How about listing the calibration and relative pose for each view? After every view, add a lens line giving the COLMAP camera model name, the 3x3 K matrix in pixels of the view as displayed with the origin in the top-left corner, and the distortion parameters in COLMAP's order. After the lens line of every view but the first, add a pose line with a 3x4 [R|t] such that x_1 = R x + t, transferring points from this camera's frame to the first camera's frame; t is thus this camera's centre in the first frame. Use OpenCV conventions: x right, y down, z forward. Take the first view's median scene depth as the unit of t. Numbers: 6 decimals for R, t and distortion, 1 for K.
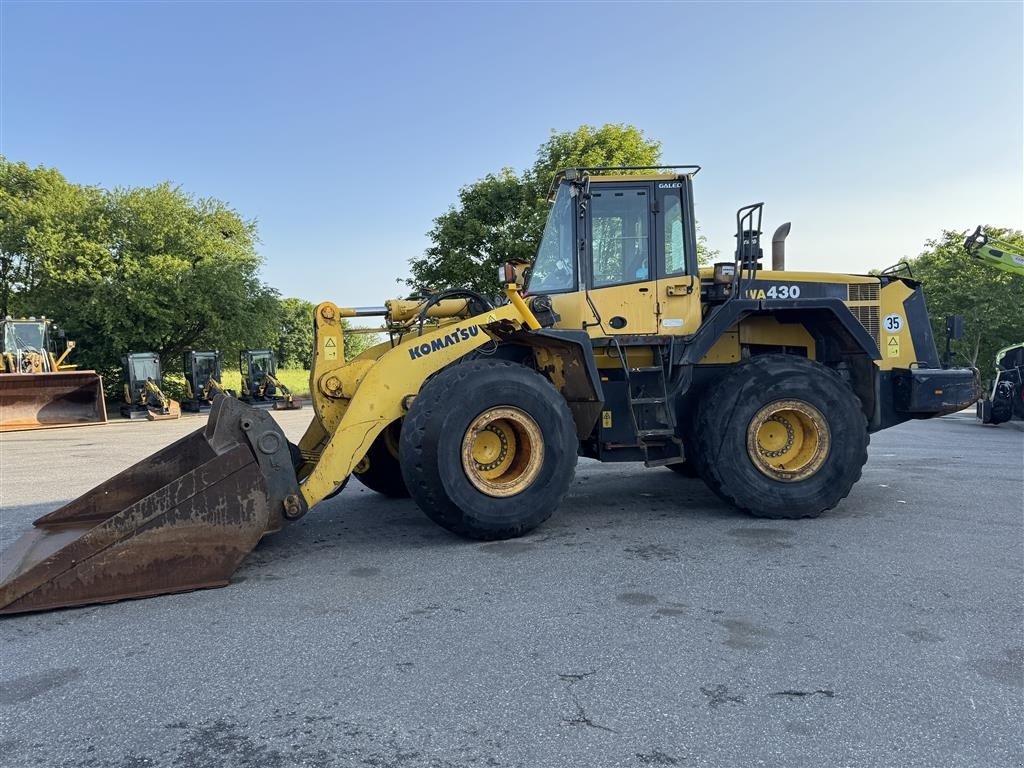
lens RADIAL K [[720.8, 0, 501.3], [0, 720.8, 382.1], [0, 0, 1]] dist [0.131450, -0.221095]
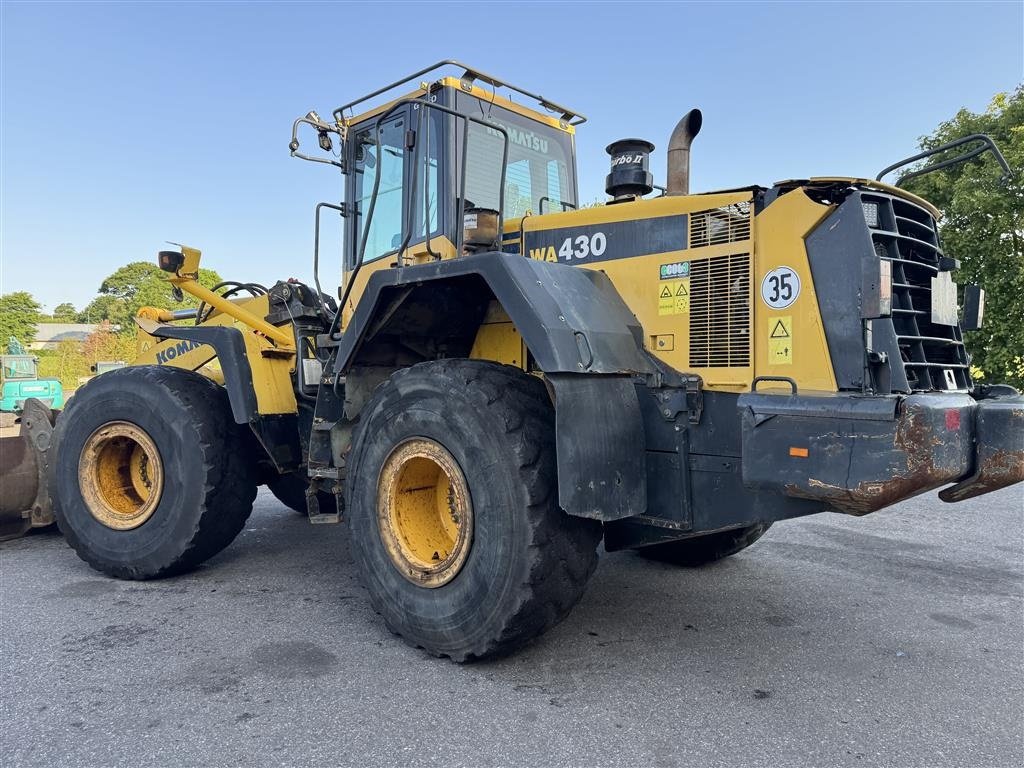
lens RADIAL K [[717.9, 0, 499.0], [0, 717.9, 377.2], [0, 0, 1]] dist [0.141568, -0.249547]
pose [[0.702496, 0.017478, -0.711473, 0.830020], [-0.021121, 0.999770, 0.003705, -0.027661], [0.711375, 0.012424, 0.702703, 0.647211]]
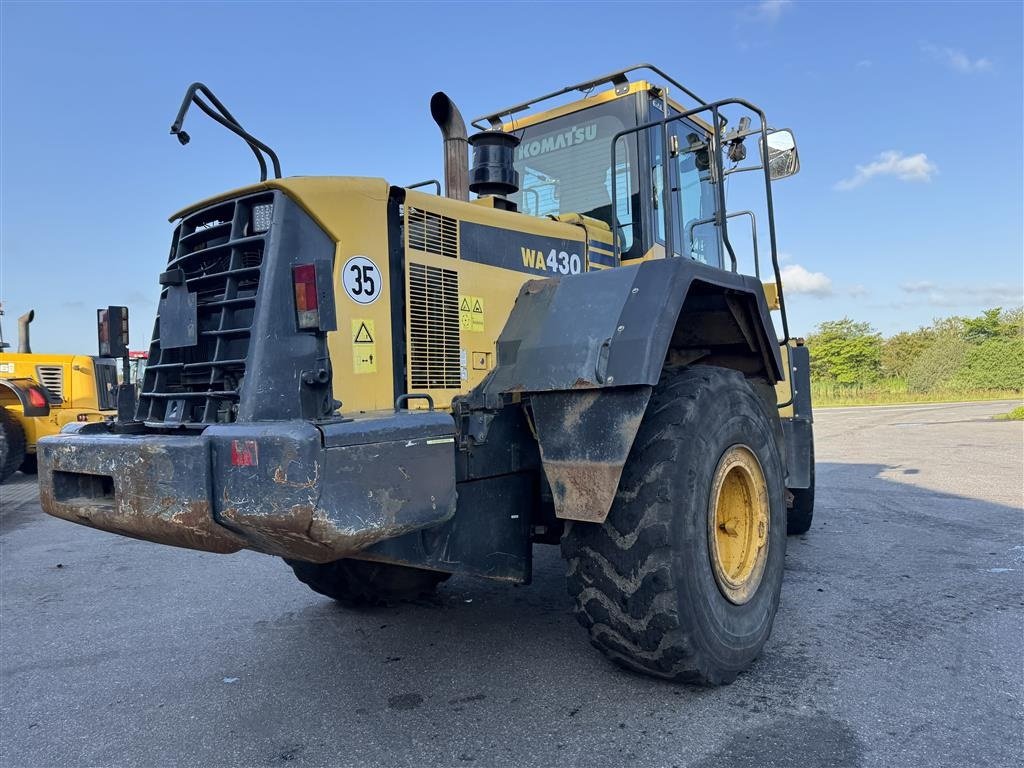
lens RADIAL K [[715.2, 0, 512.0], [0, 715.2, 384.0], [0, 0, 1]] dist [0.089307, -0.097562]
pose [[-0.631972, 0.030859, -0.774377, 0.896499], [0.023132, 0.999513, 0.020953, -0.050608], [0.774646, -0.004671, -0.632378, 1.635342]]
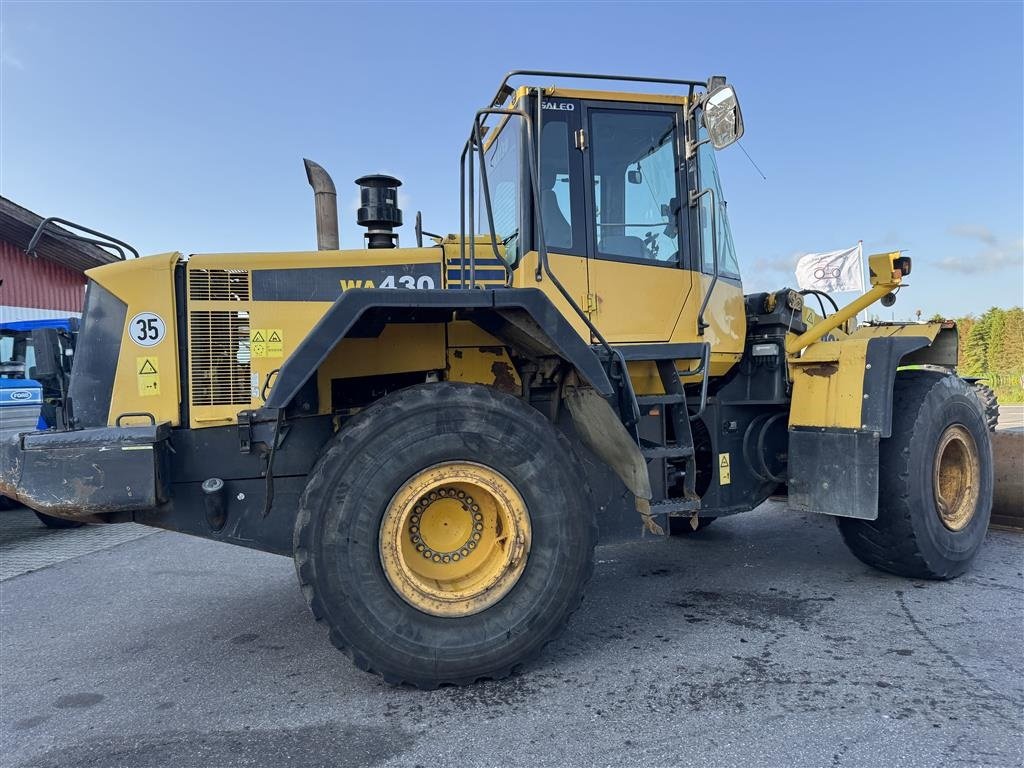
lens RADIAL K [[717.9, 0, 512.1], [0, 717.9, 387.3], [0, 0, 1]] dist [0.055066, -0.066484]
pose [[-0.975315, 0.053345, -0.214280, 0.450518], [0.047344, 0.998332, 0.033045, -0.062740], [0.215685, 0.022084, -0.976213, 1.958189]]
